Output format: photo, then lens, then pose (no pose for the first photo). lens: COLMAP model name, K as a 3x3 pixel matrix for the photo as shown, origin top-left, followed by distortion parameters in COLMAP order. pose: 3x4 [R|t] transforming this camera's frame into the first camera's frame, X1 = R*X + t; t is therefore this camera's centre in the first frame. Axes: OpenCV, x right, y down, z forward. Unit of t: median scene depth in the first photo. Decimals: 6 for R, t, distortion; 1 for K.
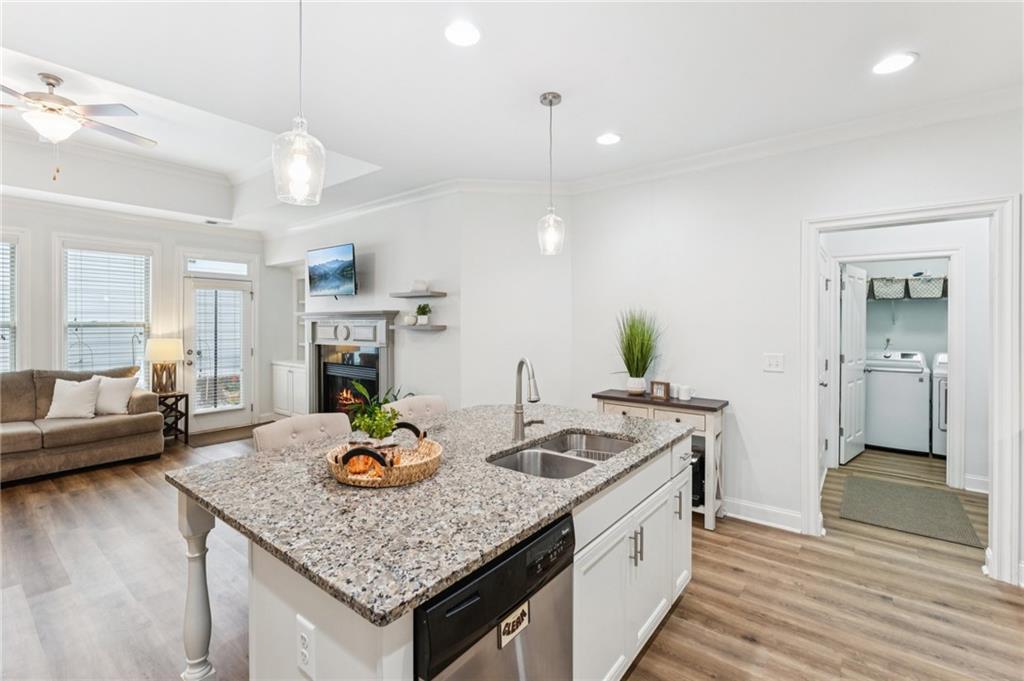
lens RADIAL K [[454.1, 0, 500.0], [0, 454.1, 322.7], [0, 0, 1]] dist [0.000894, 0.000419]
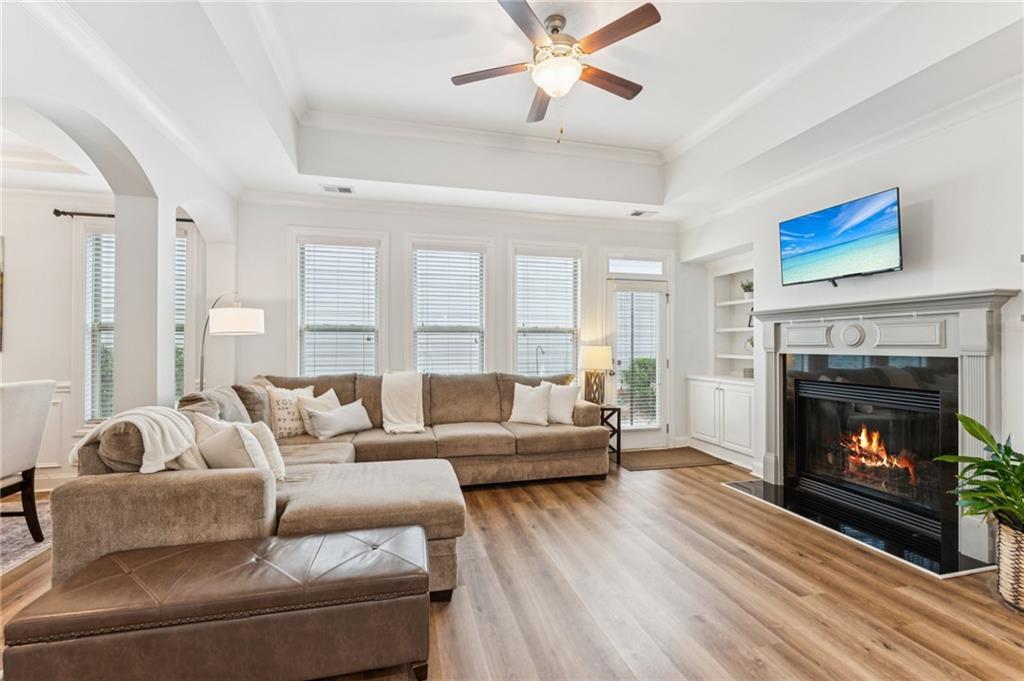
lens RADIAL K [[454.1, 0, 513.9], [0, 454.1, 341.1], [0, 0, 1]] dist [0.000894, 0.000419]
pose [[0.800348, -0.004684, -0.599517, -0.349168], [0.002106, 0.999985, -0.005001, 0.033823], [0.599532, 0.002740, 0.800346, 0.183189]]
